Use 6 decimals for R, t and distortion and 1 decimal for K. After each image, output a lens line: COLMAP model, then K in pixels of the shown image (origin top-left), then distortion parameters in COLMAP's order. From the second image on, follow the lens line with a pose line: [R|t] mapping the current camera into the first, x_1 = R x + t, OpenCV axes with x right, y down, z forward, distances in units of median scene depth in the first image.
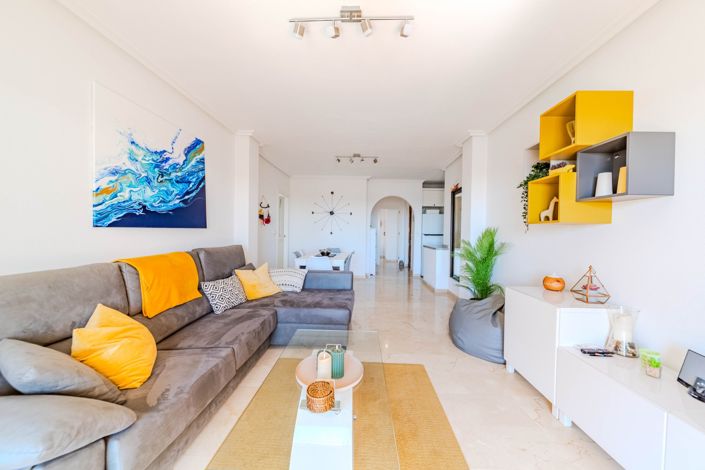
lens RADIAL K [[252.2, 0, 354.2], [0, 252.2, 232.0], [0, 0, 1]] dist [-0.000422, -0.000197]
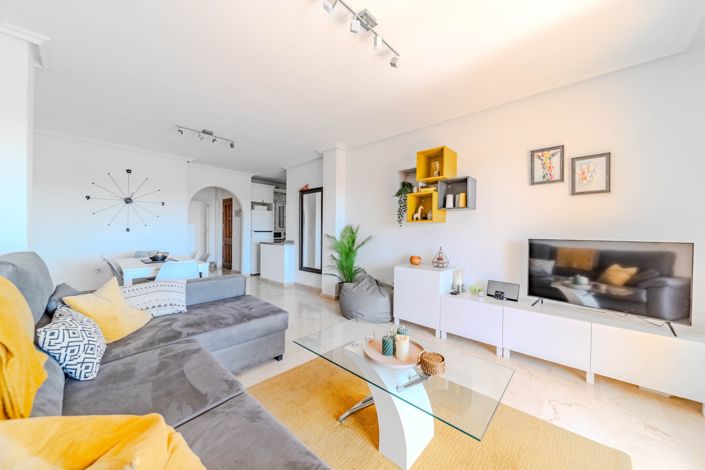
lens RADIAL K [[252.2, 0, 354.2], [0, 252.2, 232.0], [0, 0, 1]] dist [-0.000422, -0.000197]
pose [[0.649500, -0.009451, 0.760303, -0.573106], [0.001249, 0.999935, 0.011363, 0.008865], [-0.760361, -0.006430, 0.649469, 0.229313]]
